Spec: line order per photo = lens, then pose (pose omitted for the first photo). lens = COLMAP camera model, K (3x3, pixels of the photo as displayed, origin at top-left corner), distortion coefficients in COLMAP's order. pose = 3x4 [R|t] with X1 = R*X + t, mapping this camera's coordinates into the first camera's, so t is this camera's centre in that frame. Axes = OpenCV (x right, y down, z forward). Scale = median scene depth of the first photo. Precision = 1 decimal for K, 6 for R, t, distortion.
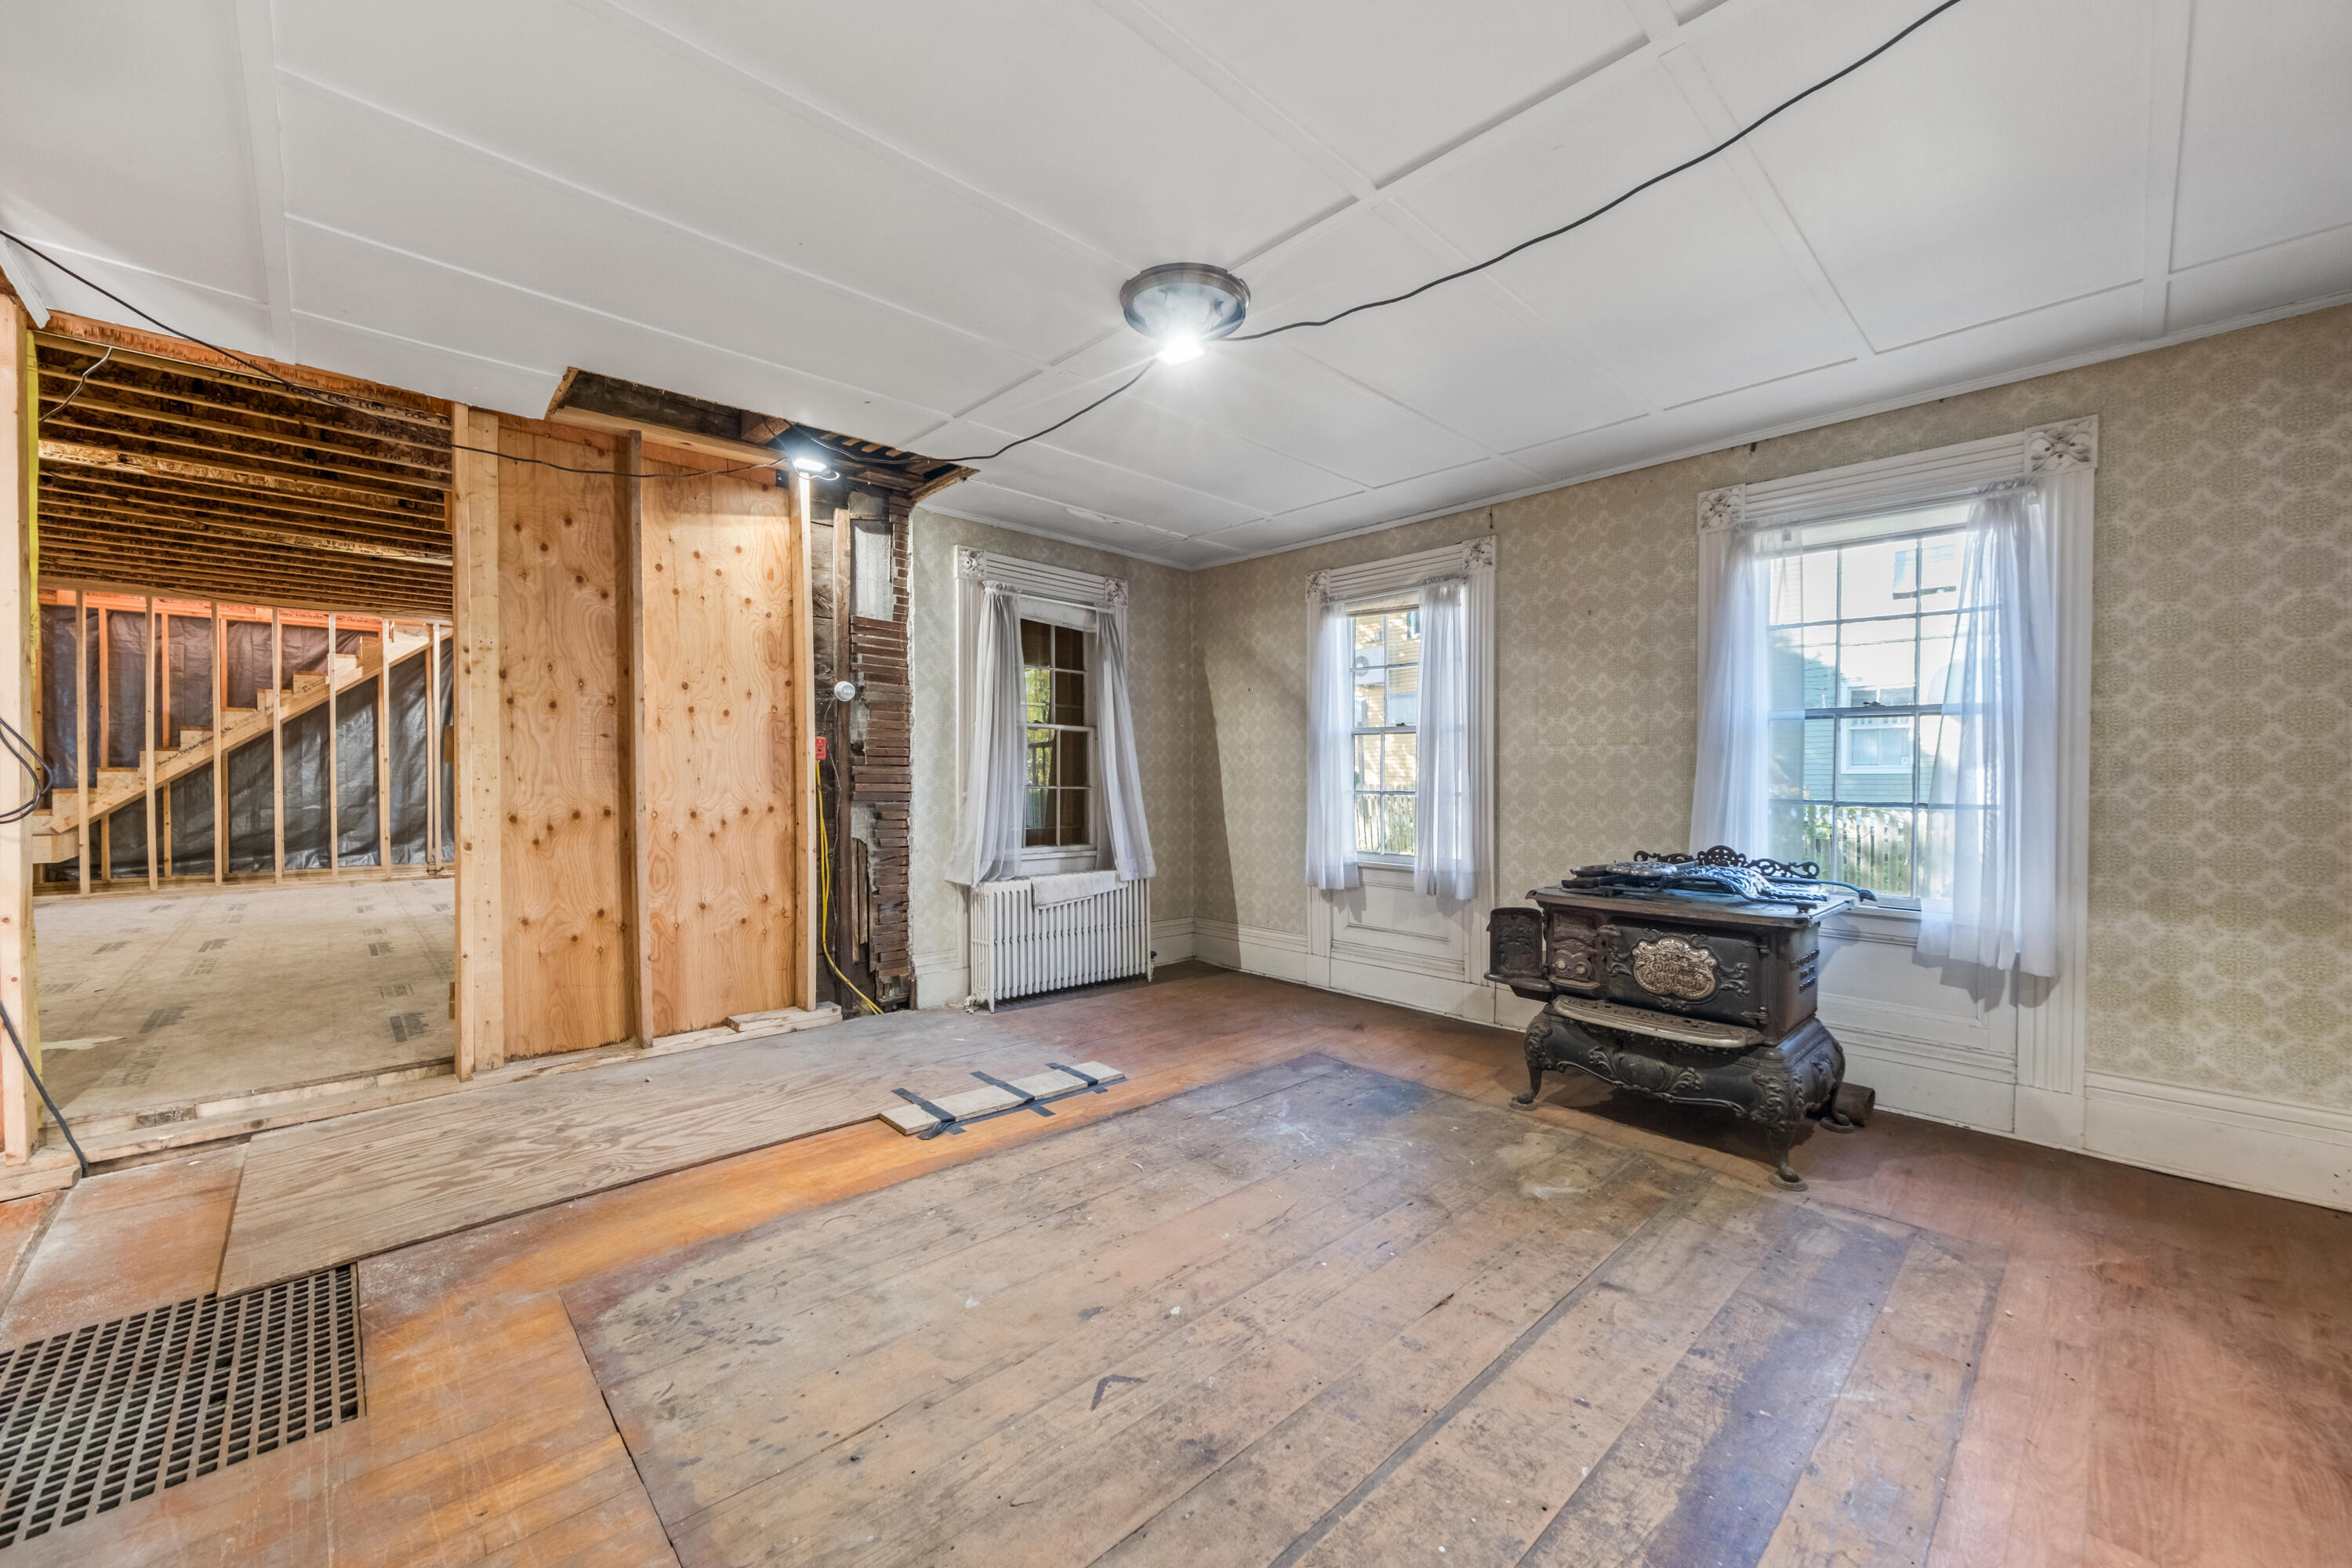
lens RADIAL K [[911.1, 0, 1172.0], [0, 911.1, 791.6], [0, 0, 1]] dist [0.001874, 0.000056]
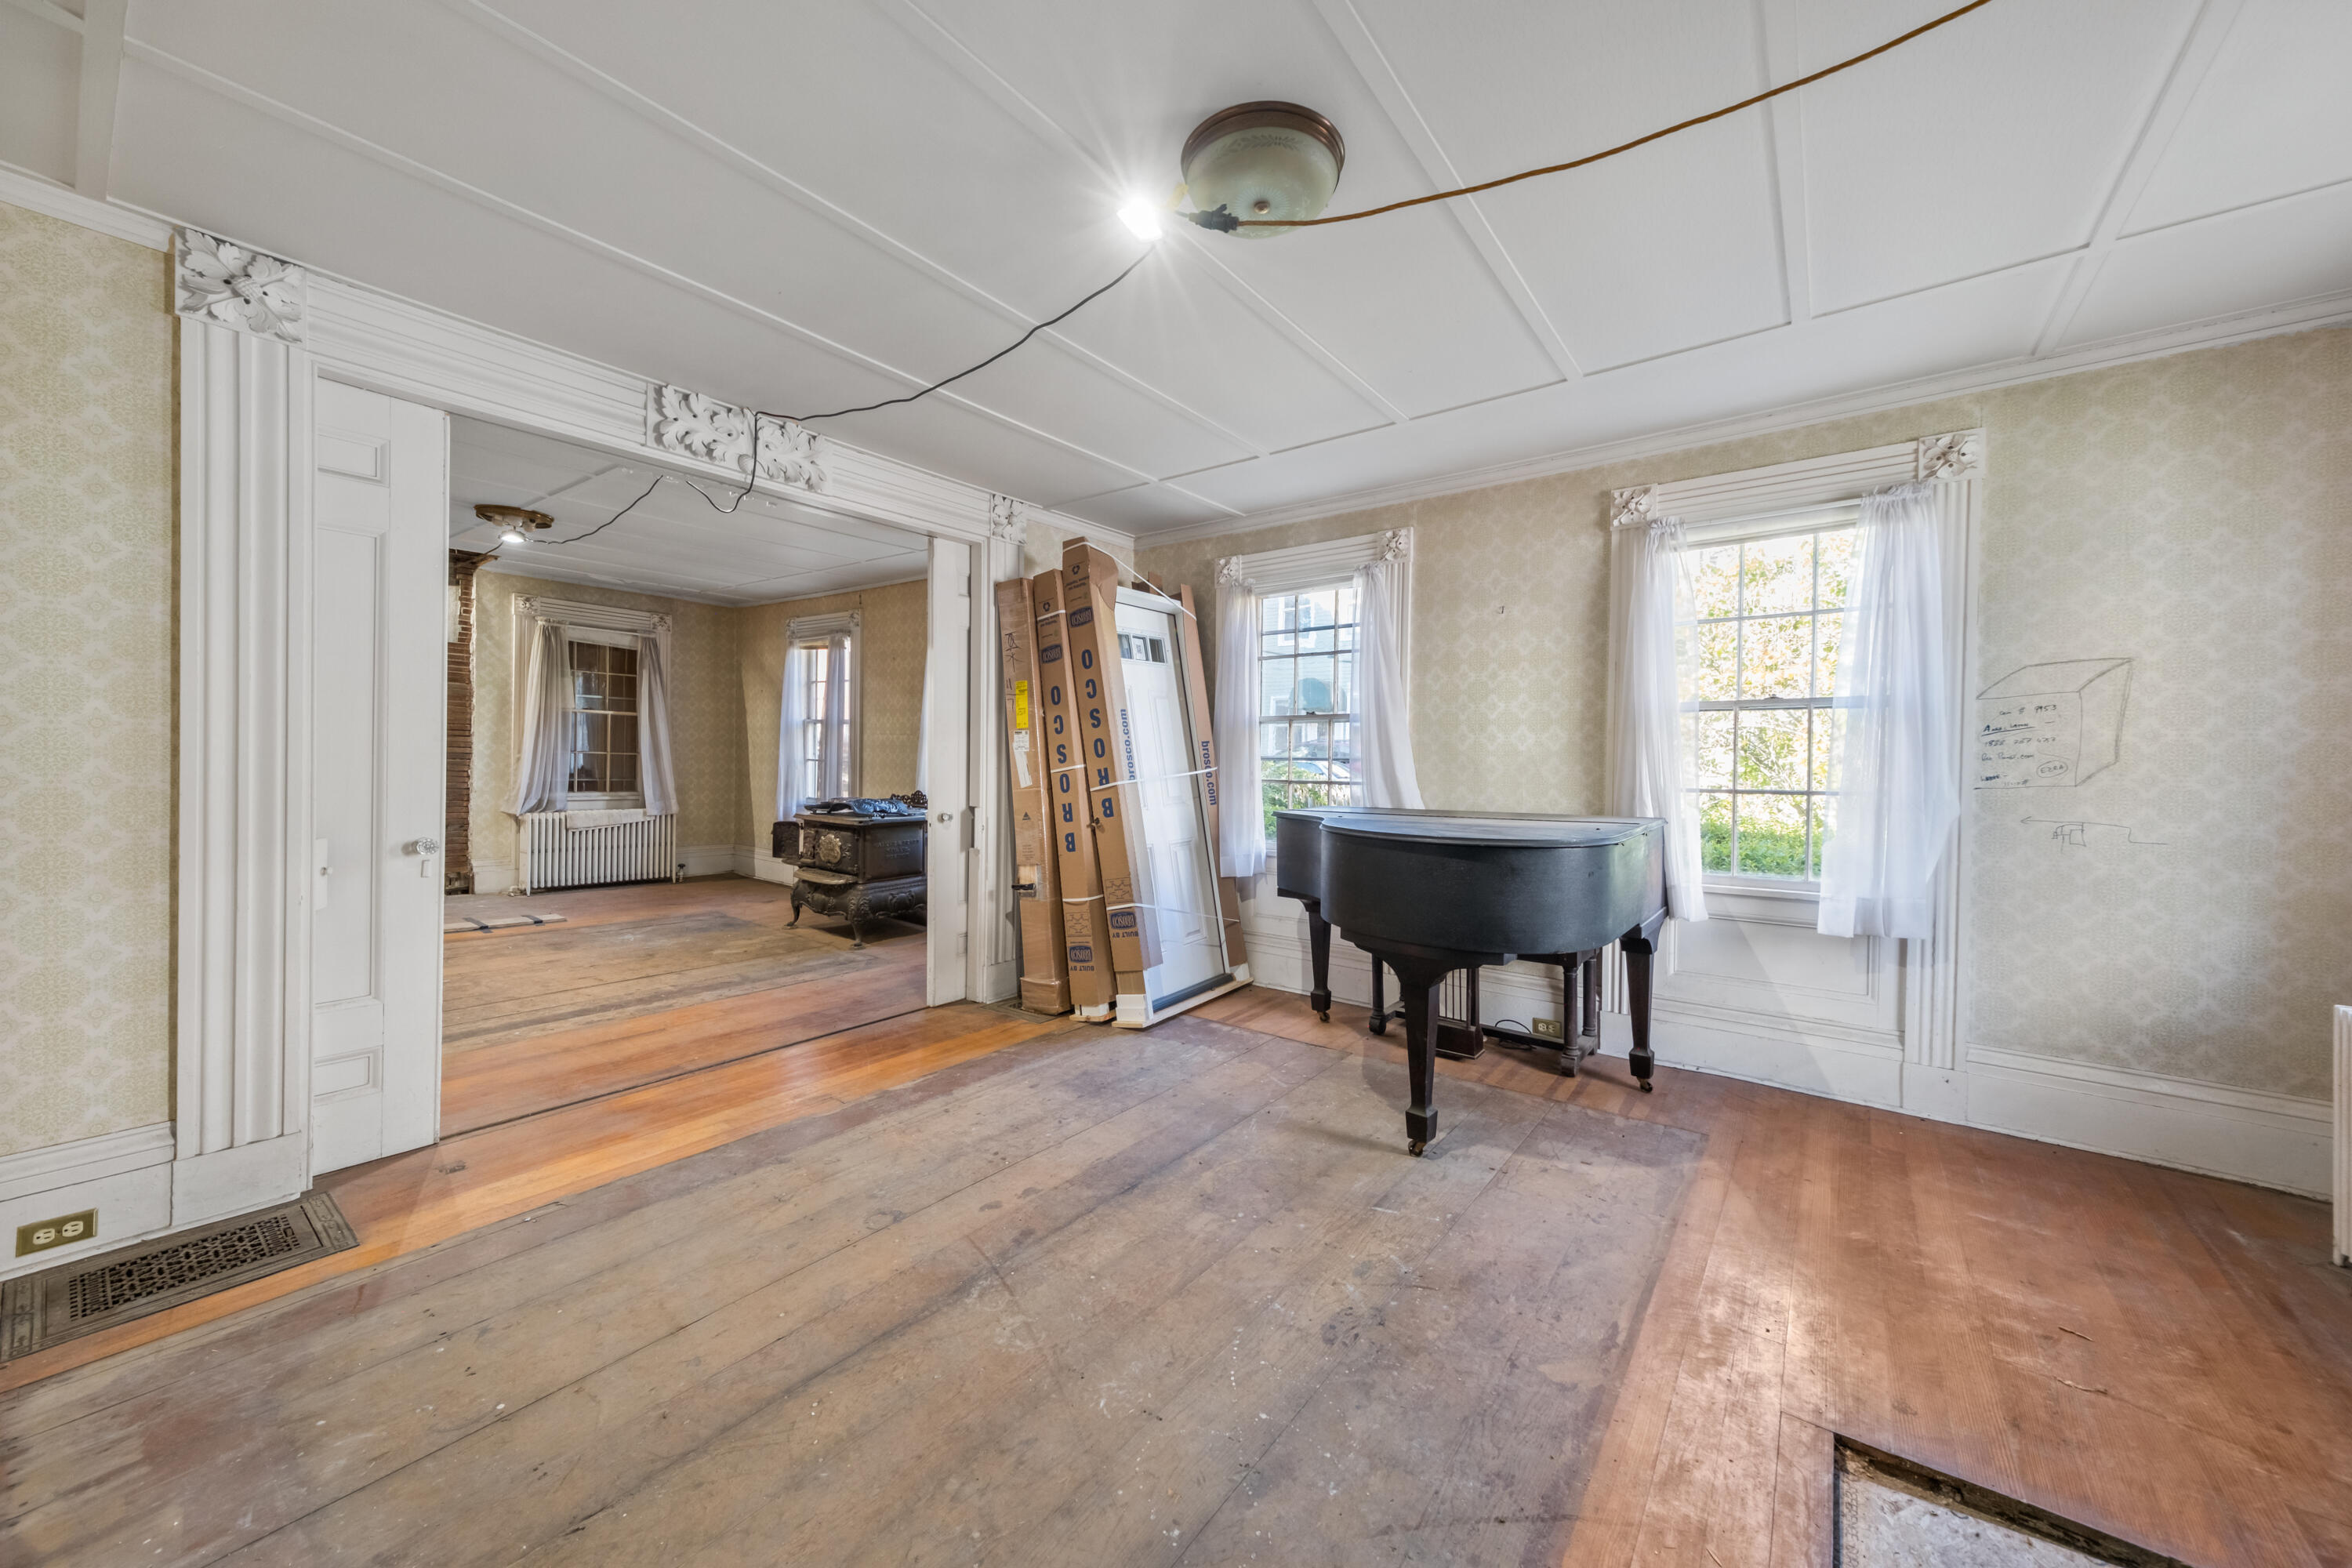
lens RADIAL K [[865.5, 0, 1184.9], [0, 865.5, 763.4], [0, 0, 1]] dist [0.001409, 0.000007]
pose [[0.983200, 0.019135, 0.181525, 0.606382], [-0.018849, 0.999817, -0.003299, -0.000308], [-0.181555, -0.000178, 0.983381, -0.631071]]
